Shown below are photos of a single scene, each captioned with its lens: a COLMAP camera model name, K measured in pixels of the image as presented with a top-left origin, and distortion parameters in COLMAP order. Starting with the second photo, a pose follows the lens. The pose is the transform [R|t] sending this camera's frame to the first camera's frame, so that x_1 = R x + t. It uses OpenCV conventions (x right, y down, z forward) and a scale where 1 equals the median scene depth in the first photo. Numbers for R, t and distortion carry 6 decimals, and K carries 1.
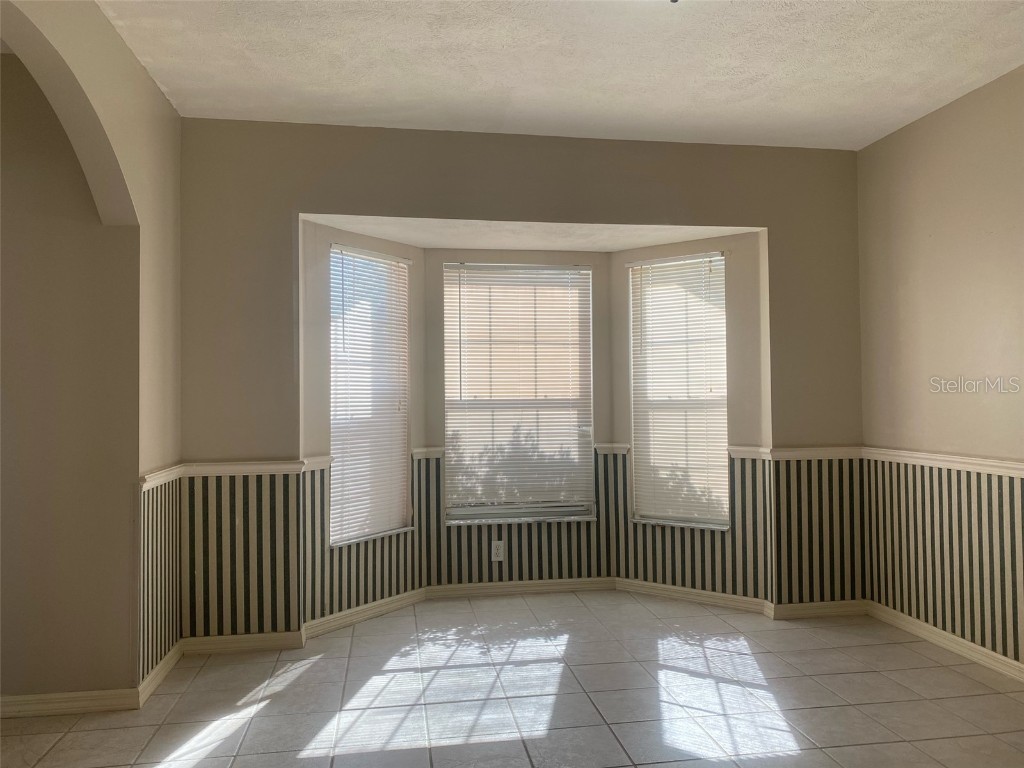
lens RADIAL K [[804.9, 0, 512.0], [0, 804.9, 384.0], [0, 0, 1]] dist [0.150935, -0.395486]
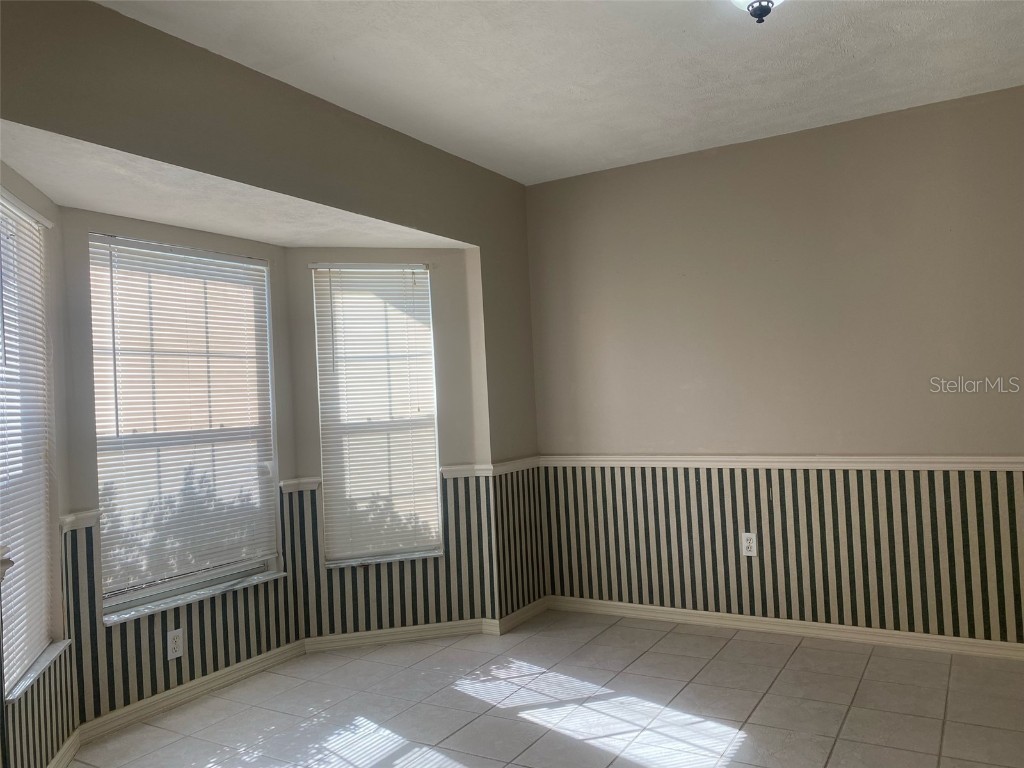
lens RADIAL K [[804.9, 0, 512.0], [0, 804.9, 384.0], [0, 0, 1]] dist [0.150935, -0.395486]
pose [[0.619061, -0.007500, 0.785307, -0.397402], [0.028035, 0.999528, -0.012554, -0.006648], [-0.784843, 0.029788, 0.618979, 0.312712]]
